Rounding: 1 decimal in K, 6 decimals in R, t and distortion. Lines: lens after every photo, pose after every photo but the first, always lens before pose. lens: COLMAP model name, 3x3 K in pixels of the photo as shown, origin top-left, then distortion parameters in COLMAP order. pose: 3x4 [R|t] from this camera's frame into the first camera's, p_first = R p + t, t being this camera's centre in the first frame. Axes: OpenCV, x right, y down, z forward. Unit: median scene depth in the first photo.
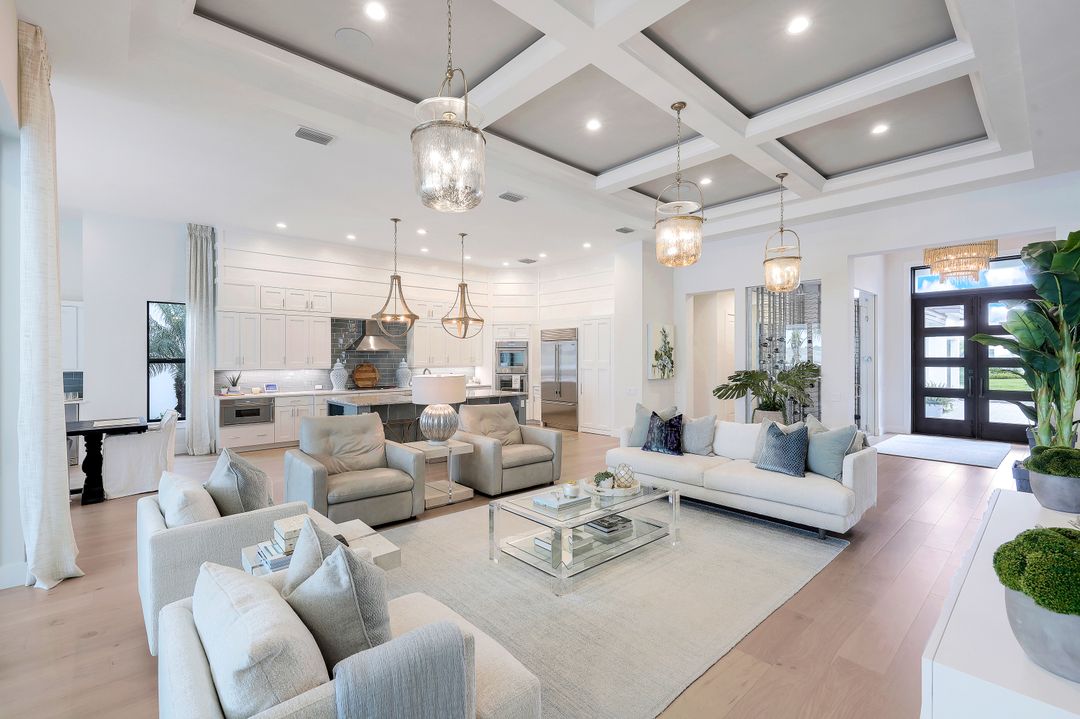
lens RADIAL K [[478.0, 0, 542.8], [0, 478.0, 359.7], [0, 0, 1]] dist [0.000344, -0.000323]
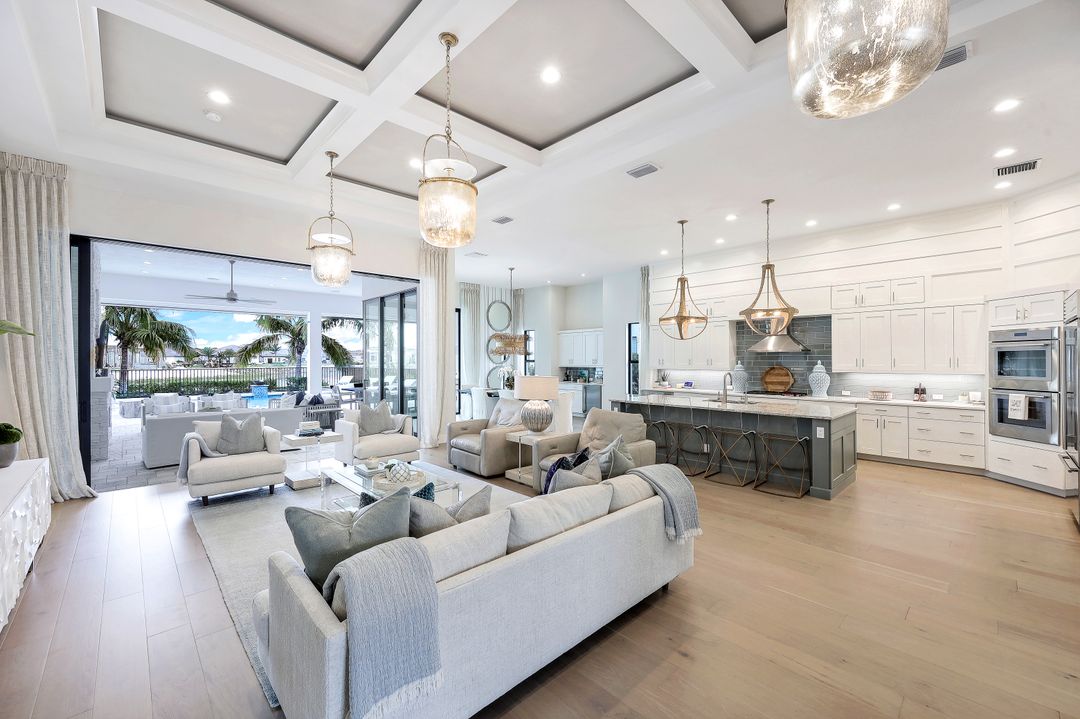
lens RADIAL K [[439.0, 0, 538.9], [0, 439.0, 359.8], [0, 0, 1]] dist [-0.003111, -0.000207]
pose [[0.017578, 0.001710, -0.999844, 0.528252], [-0.002066, 0.999996, 0.001674, -0.004894], [0.999843, 0.002037, 0.017582, 0.605662]]
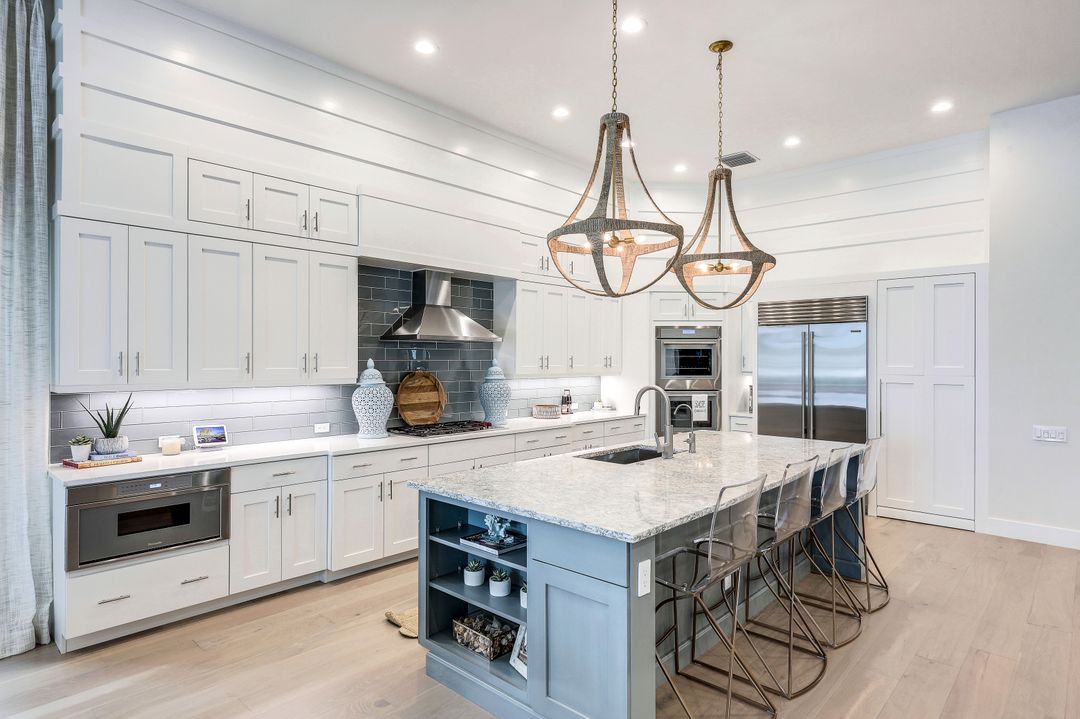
lens RADIAL K [[595.6, 0, 540.7], [0, 595.6, 359.2], [0, 0, 1]] dist [0.000636, -0.000058]
pose [[0.996496, 0.003312, 0.083573, -0.350459], [-0.002967, 0.999987, -0.004244, -0.000347], [-0.083586, 0.003981, 0.996493, 0.512442]]
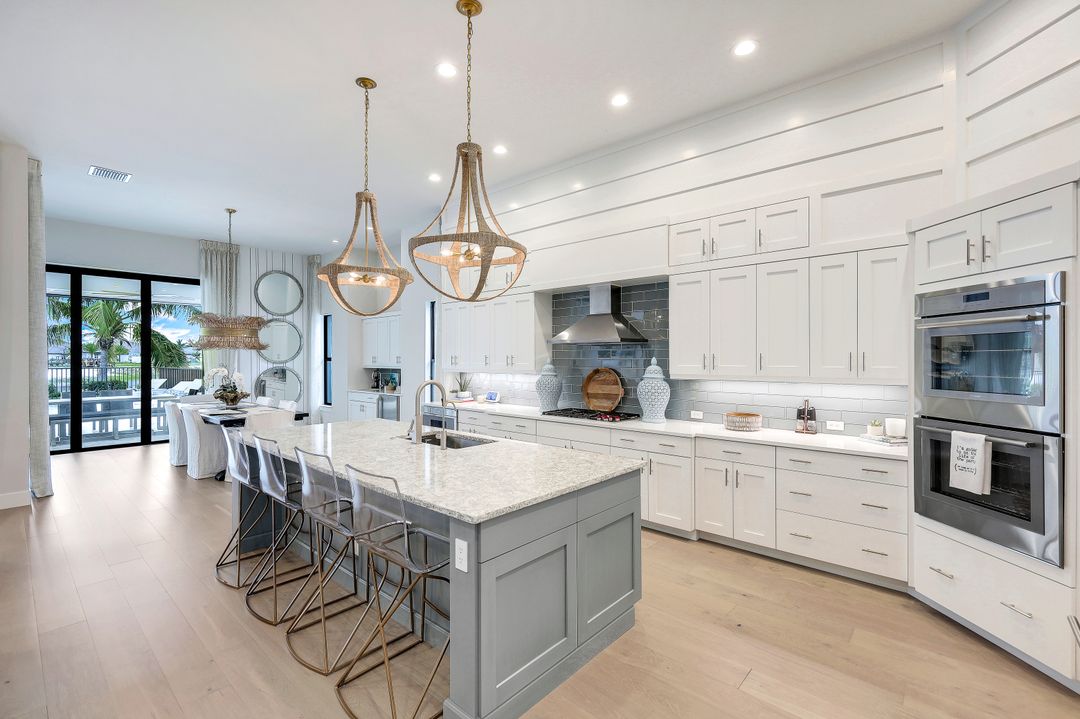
lens RADIAL K [[478.0, 0, 542.3], [0, 478.0, 360.5], [0, 0, 1]] dist [0.000344, -0.000323]
pose [[0.108764, 0.004889, -0.994056, 0.187255], [-0.004018, 0.999982, 0.004478, -0.002087], [0.994060, 0.003507, 0.108781, 0.998384]]
